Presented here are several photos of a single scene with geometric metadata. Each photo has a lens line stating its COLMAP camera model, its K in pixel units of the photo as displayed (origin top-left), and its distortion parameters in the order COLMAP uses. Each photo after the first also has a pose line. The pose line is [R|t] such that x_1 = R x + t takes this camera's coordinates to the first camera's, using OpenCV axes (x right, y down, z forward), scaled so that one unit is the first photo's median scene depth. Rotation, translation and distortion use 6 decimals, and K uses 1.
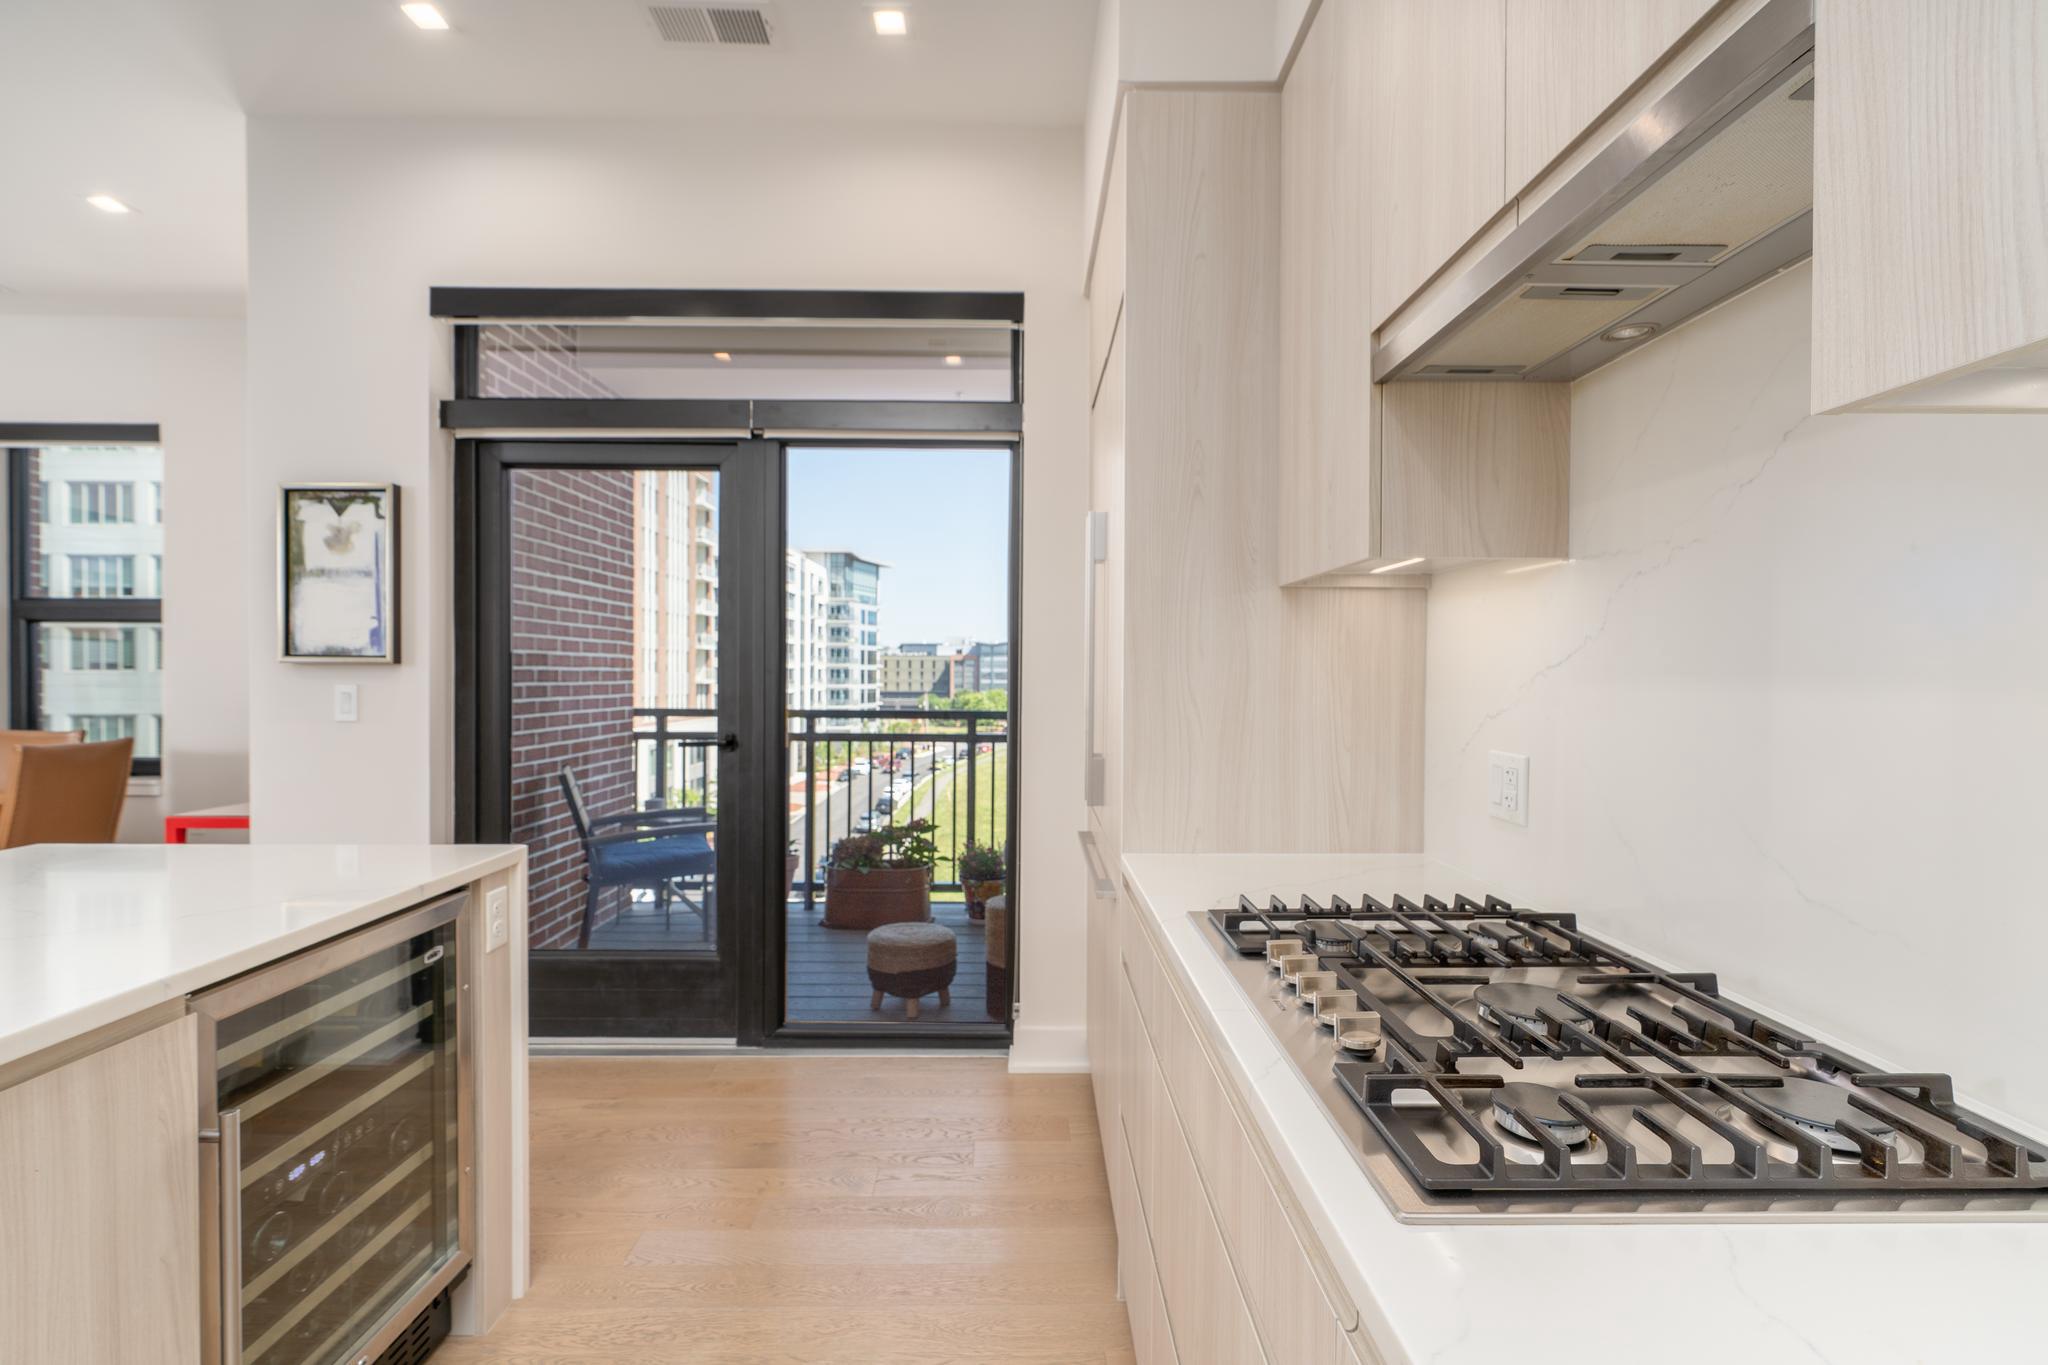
lens RADIAL K [[928.4, 0, 1028.9], [0, 928.4, 692.2], [0, 0, 1]] dist [-0.004451, 0.001670]
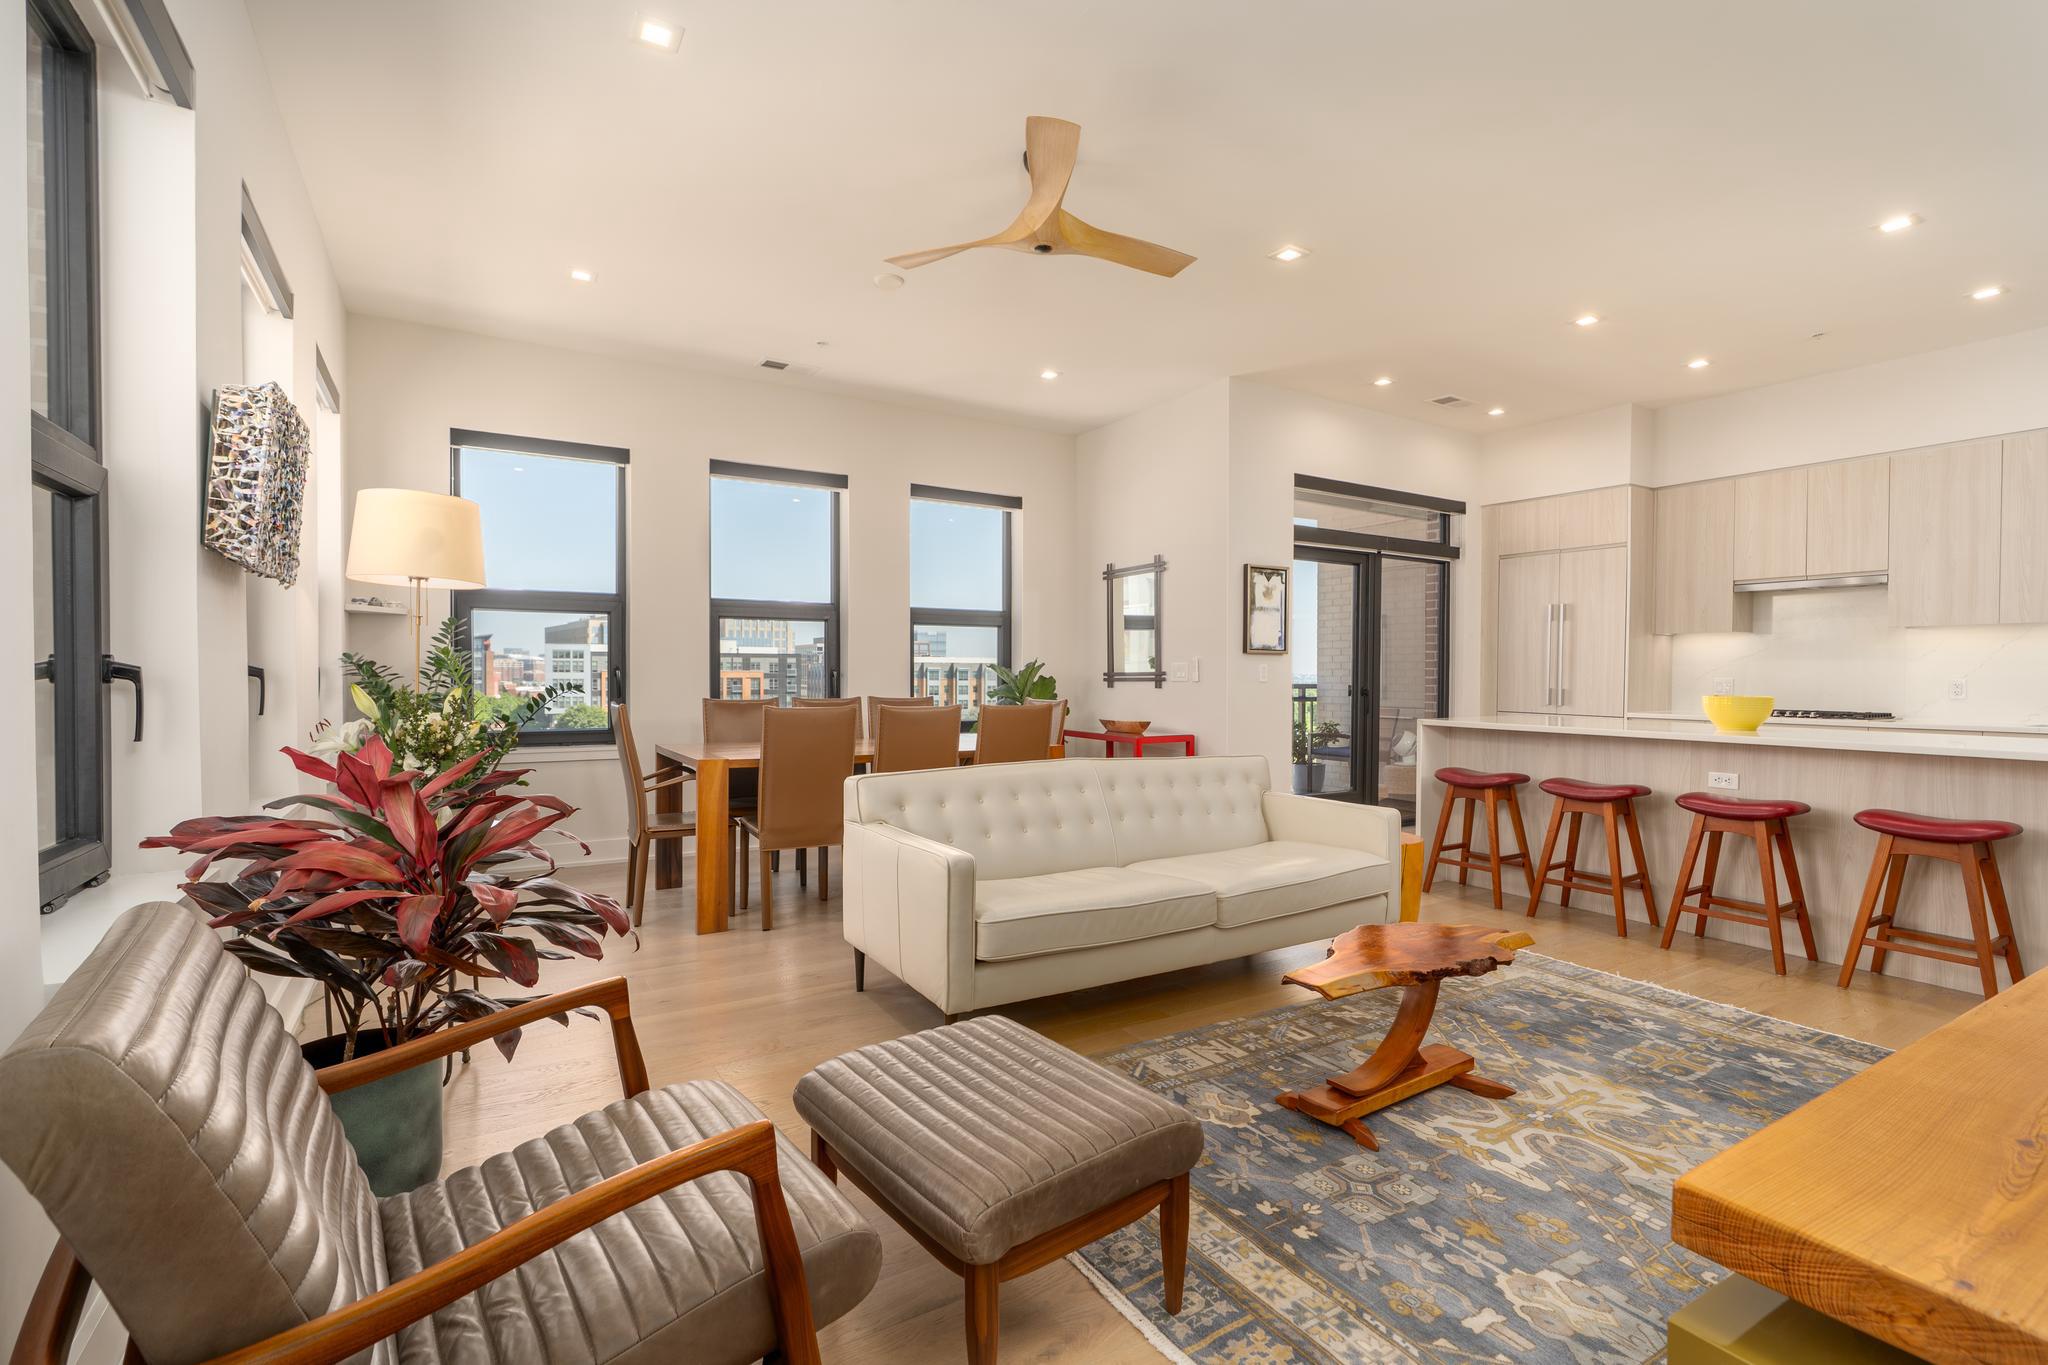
lens RADIAL K [[928.4, 0, 1028.9], [0, 928.4, 692.2], [0, 0, 1]] dist [-0.004451, 0.001670]
pose [[0.853664, -0.011990, 0.520686, -2.065852], [0.011560, 0.999925, 0.004073, 0.036478], [-0.520695, 0.002542, 0.853739, -0.433220]]
